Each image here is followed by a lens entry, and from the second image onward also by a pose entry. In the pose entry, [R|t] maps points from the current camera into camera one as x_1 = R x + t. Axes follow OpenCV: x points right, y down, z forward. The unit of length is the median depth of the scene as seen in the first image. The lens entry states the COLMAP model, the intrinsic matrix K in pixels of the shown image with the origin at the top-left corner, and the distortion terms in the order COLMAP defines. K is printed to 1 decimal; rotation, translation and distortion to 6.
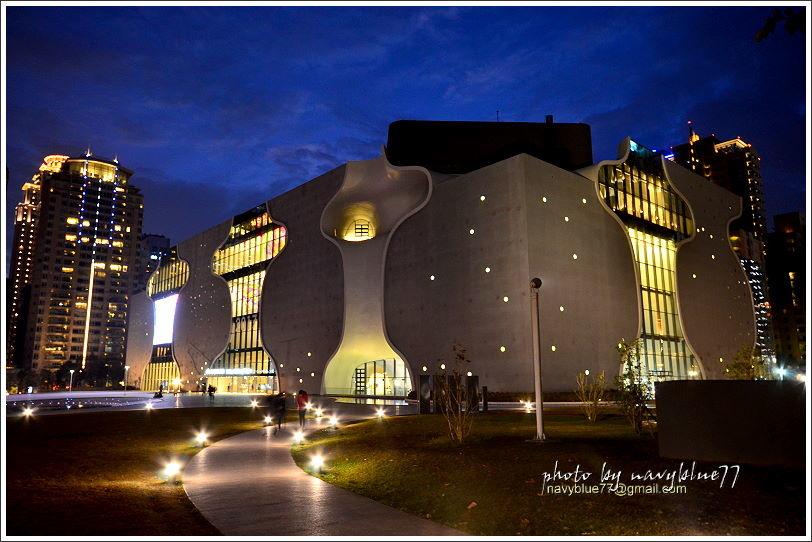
lens RADIAL K [[591.6, 0, 406.0], [0, 591.6, 271.0], [0, 0, 1]] dist [0.030352, 0.003197]
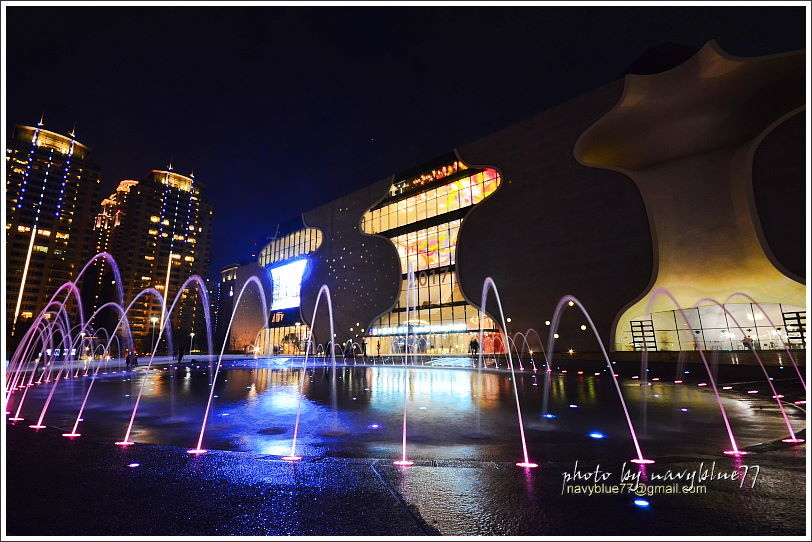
lens RADIAL K [[365.6, 0, 402.1], [0, 365.6, 277.7], [0, 0, 1]] dist [-0.001072, -0.000313]
pose [[0.988130, 0.034504, 0.149698, -0.312704], [-0.030347, 0.999090, -0.029964, 0.083680], [-0.150596, 0.025065, 0.988278, 0.349646]]
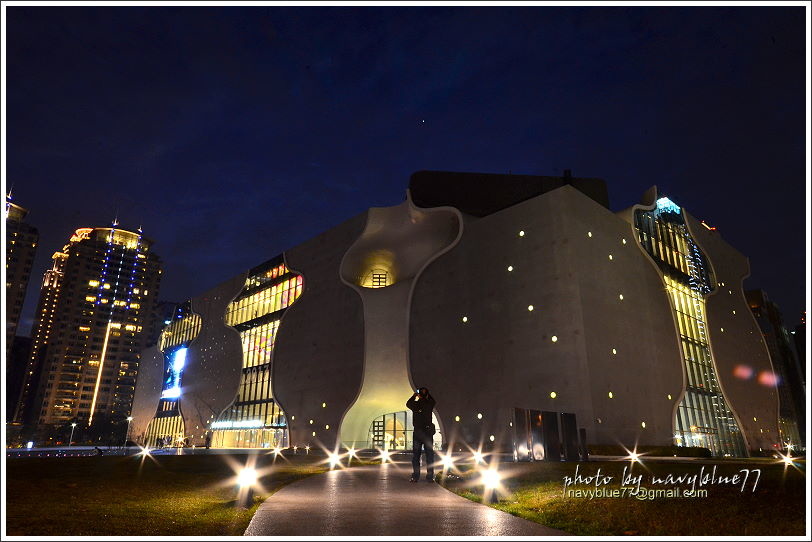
lens RADIAL K [[522.0, 0, 406.0], [0, 522.0, 271.0], [0, 0, 1]] dist [0.027848, 0.002437]
pose [[0.999575, 0.020876, 0.020343, -0.034986], [-0.017893, 0.990386, -0.137172, 0.026533], [-0.023011, 0.136750, 0.990338, 0.089821]]
